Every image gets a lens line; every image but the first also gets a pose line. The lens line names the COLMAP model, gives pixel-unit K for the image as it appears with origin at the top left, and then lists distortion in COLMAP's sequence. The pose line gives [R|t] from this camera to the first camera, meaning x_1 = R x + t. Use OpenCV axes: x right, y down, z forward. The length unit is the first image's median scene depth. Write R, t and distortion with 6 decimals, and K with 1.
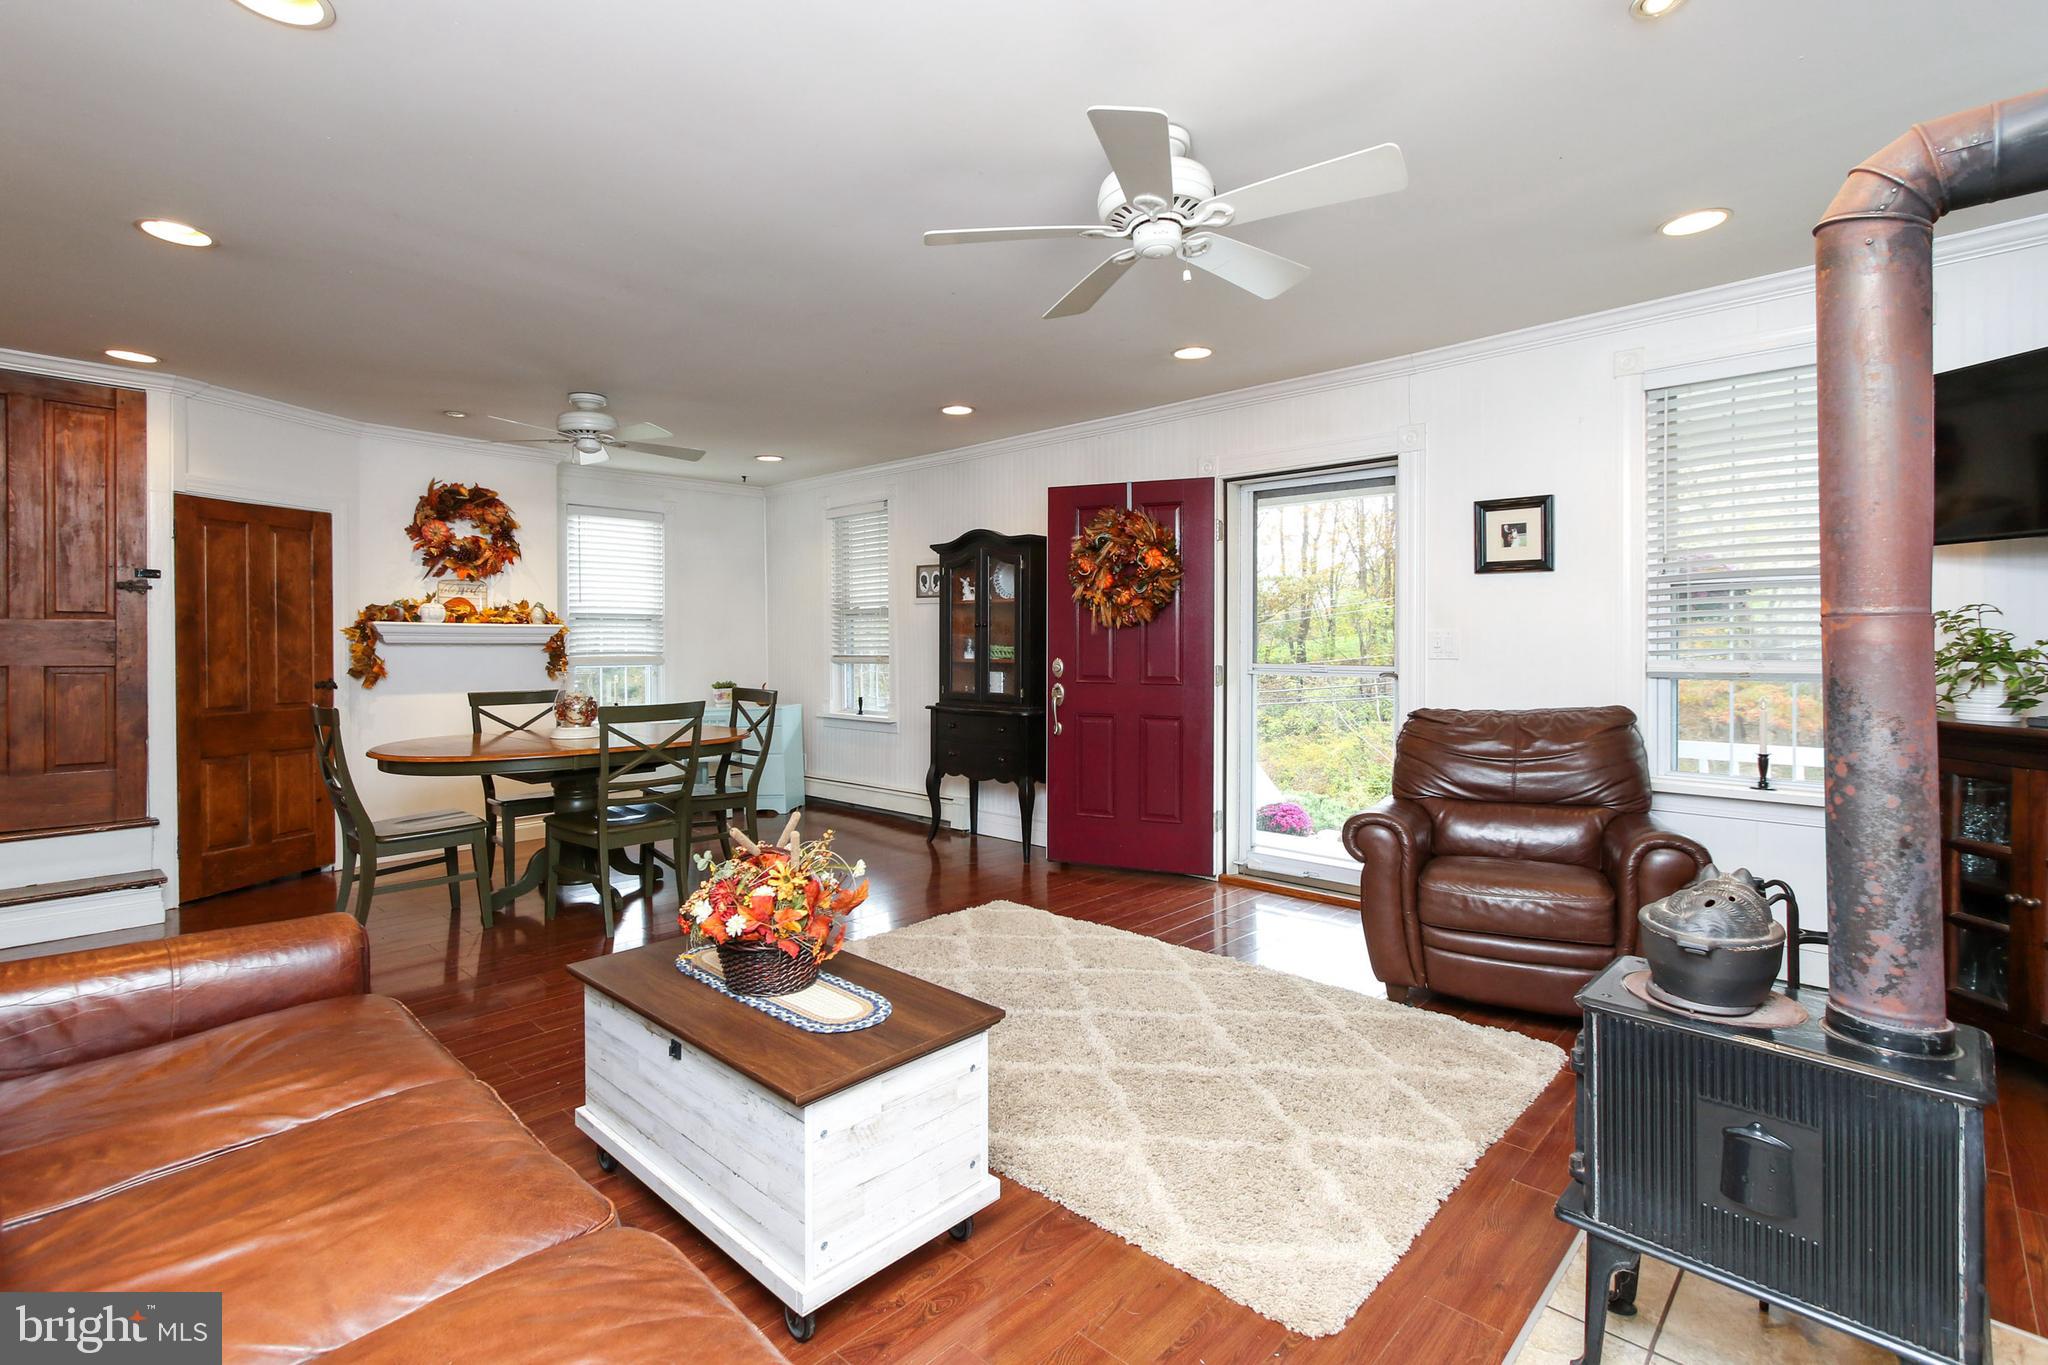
lens RADIAL K [[952.3, 0, 1035.2], [0, 952.3, 651.2], [0, 0, 1]] dist [0.002744, 0.000140]
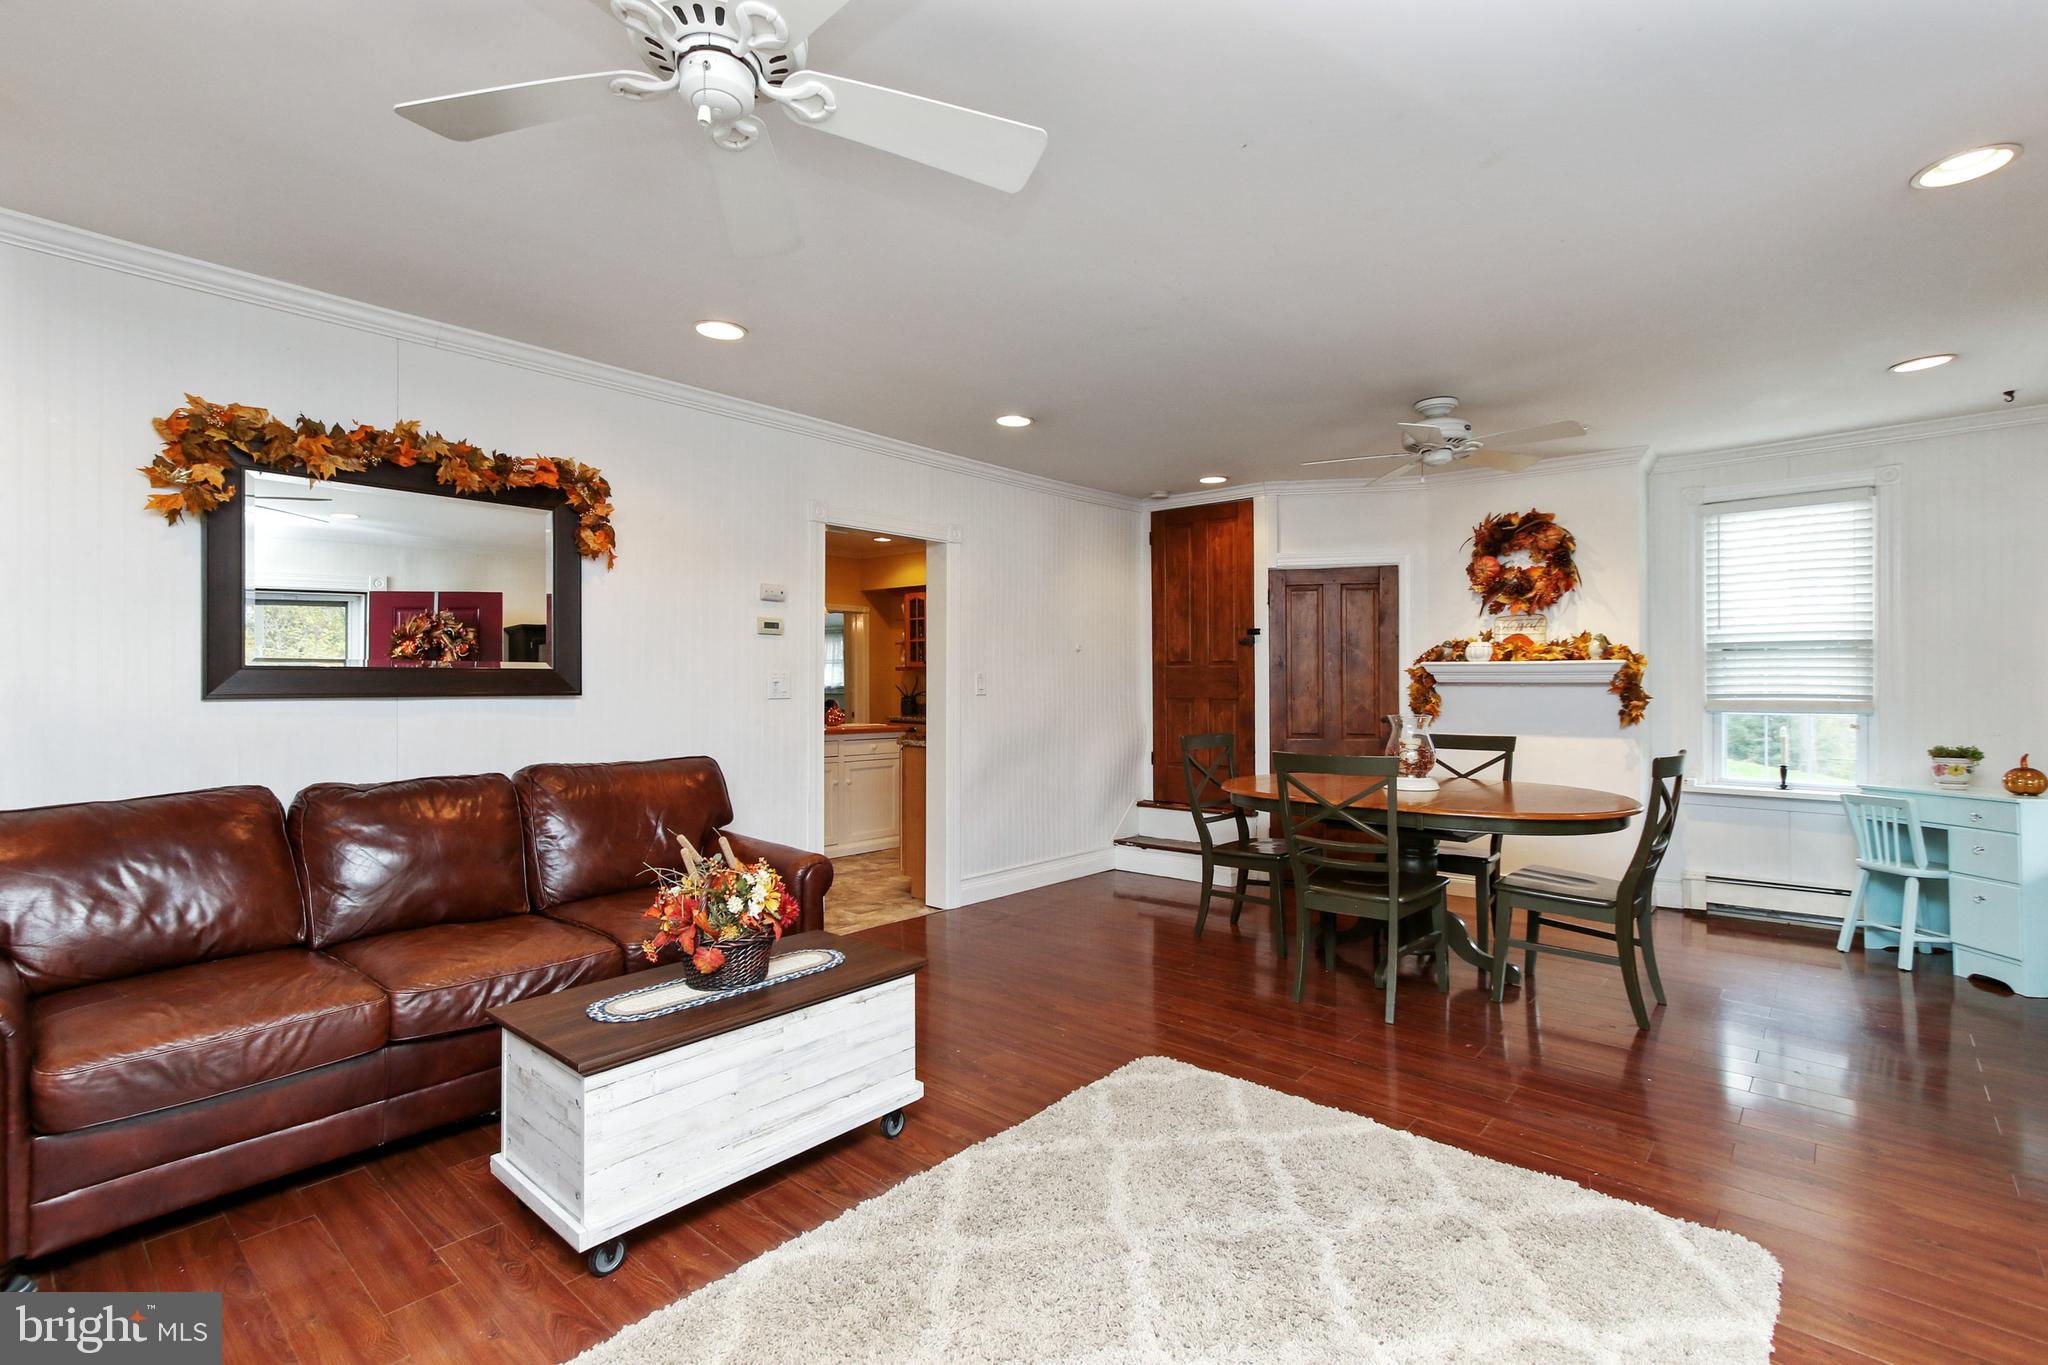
lens RADIAL K [[946.0, 0, 1005.3], [0, 946.0, 683.4], [0, 0, 1]] dist [-0.001824, -0.000102]
pose [[0.012846, 0.003809, -0.999910, 0.350346], [-0.006484, 0.999972, 0.003726, -0.008445], [0.999896, 0.006436, 0.012870, 0.525824]]
